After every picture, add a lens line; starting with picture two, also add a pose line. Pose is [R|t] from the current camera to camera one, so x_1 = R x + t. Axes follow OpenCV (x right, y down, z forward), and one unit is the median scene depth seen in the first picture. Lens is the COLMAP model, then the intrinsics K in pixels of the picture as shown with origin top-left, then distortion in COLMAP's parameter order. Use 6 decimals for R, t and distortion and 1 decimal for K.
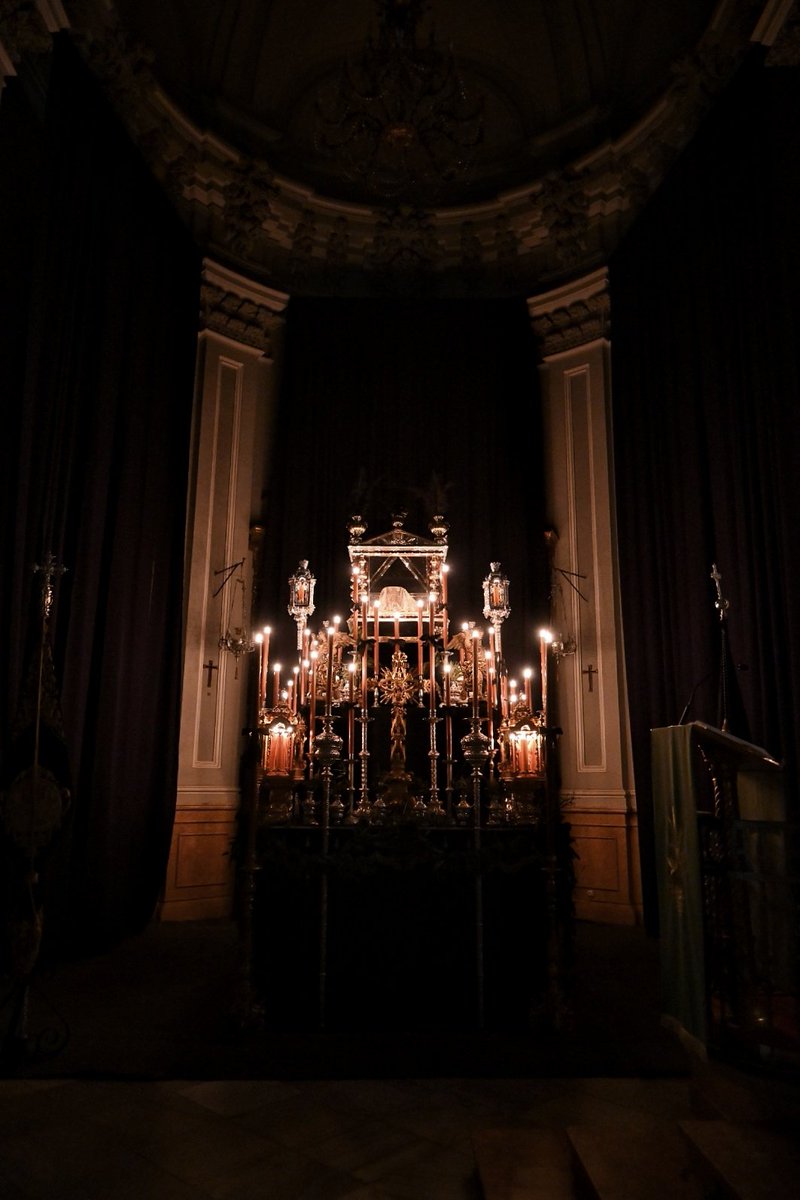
lens RADIAL K [[834.6, 0, 400.0], [0, 834.6, 600.0], [0, 0, 1]] dist [-0.001186, 0.000353]
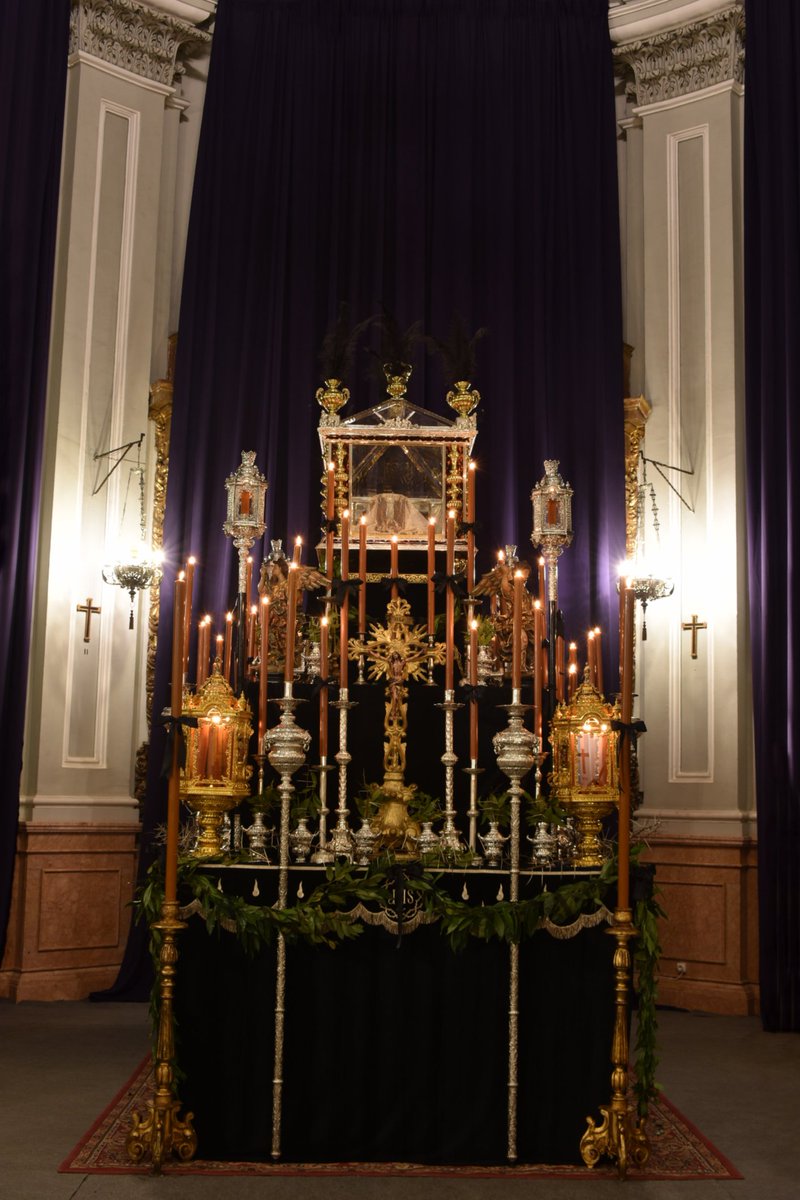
lens RADIAL K [[1407.6, 0, 400.0], [0, 1407.6, 600.0], [0, 0, 1]] dist [-0.056727, 0.001602]
pose [[0.999718, 0.016124, 0.017450, -0.017679], [-0.017556, 0.996205, 0.085252, -0.027664], [-0.016009, -0.085534, 0.996207, -0.069315]]
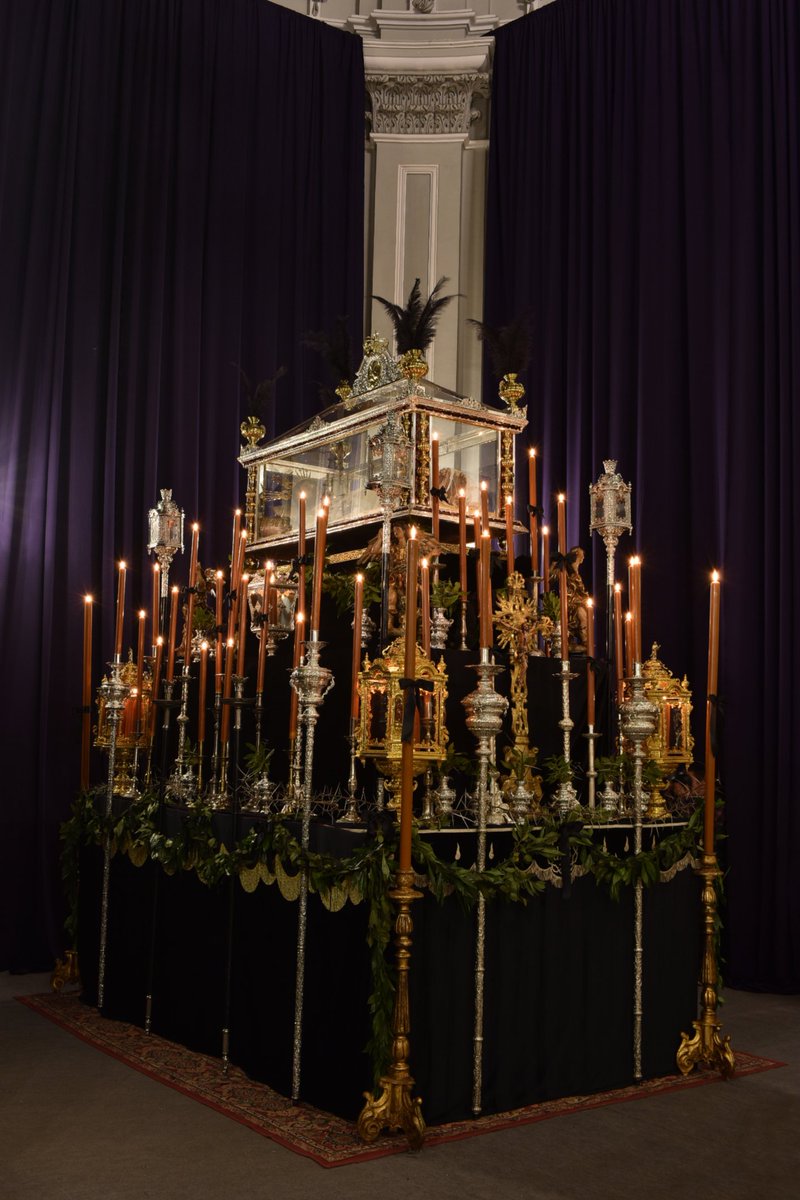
lens RADIAL K [[1240.2, 0, 400.0], [0, 1240.2, 600.0], [0, 0, 1]] dist [-0.064493, -0.007799]
pose [[0.809332, 0.082004, 0.581598, -0.632875], [-0.146425, 0.987112, 0.064579, 0.031351], [-0.568807, -0.137426, 0.810909, 0.224783]]
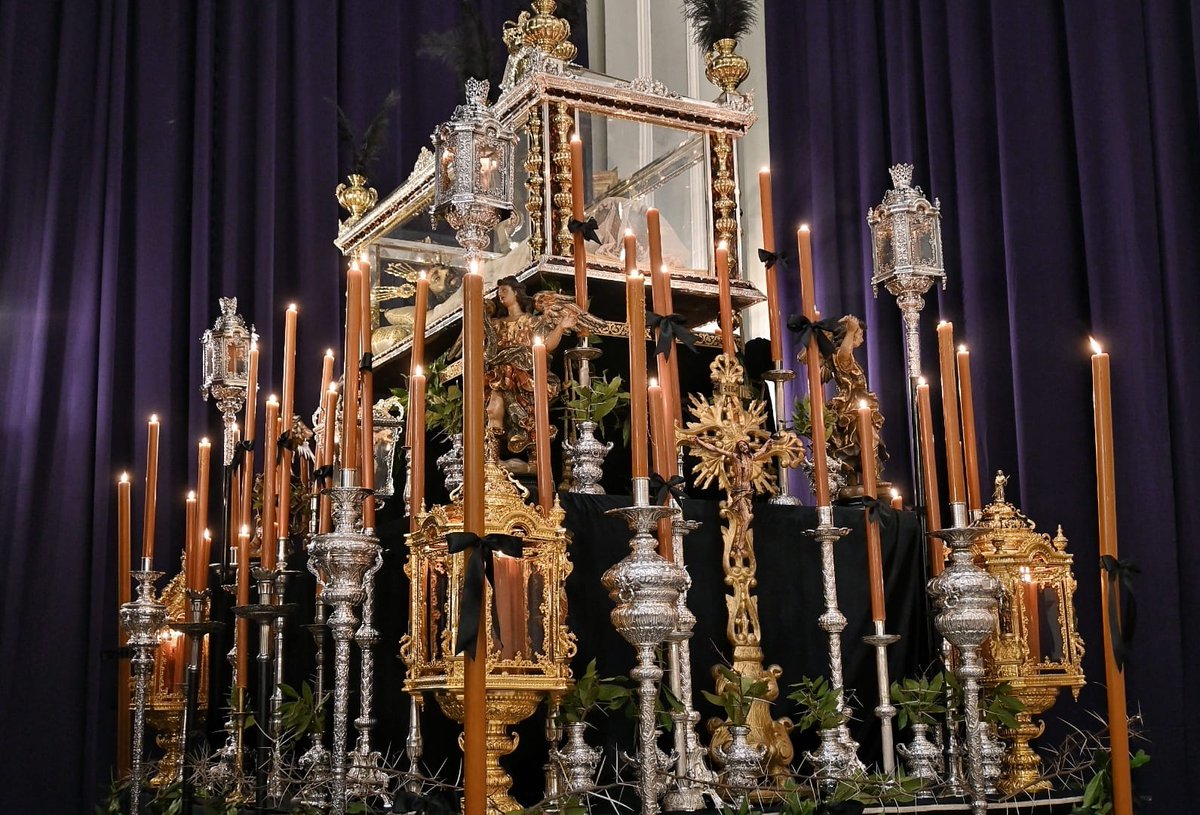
lens RADIAL K [[1563.0, 0, 600.0], [0, 1563.0, 407.5], [0, 0, 1]] dist [0.012951, 0.044437]
pose [[0.880043, 0.071329, 0.469506, -0.369816], [-0.080413, 0.996761, -0.000705, 0.087090], [-0.468036, -0.037134, 0.882929, 0.377304]]
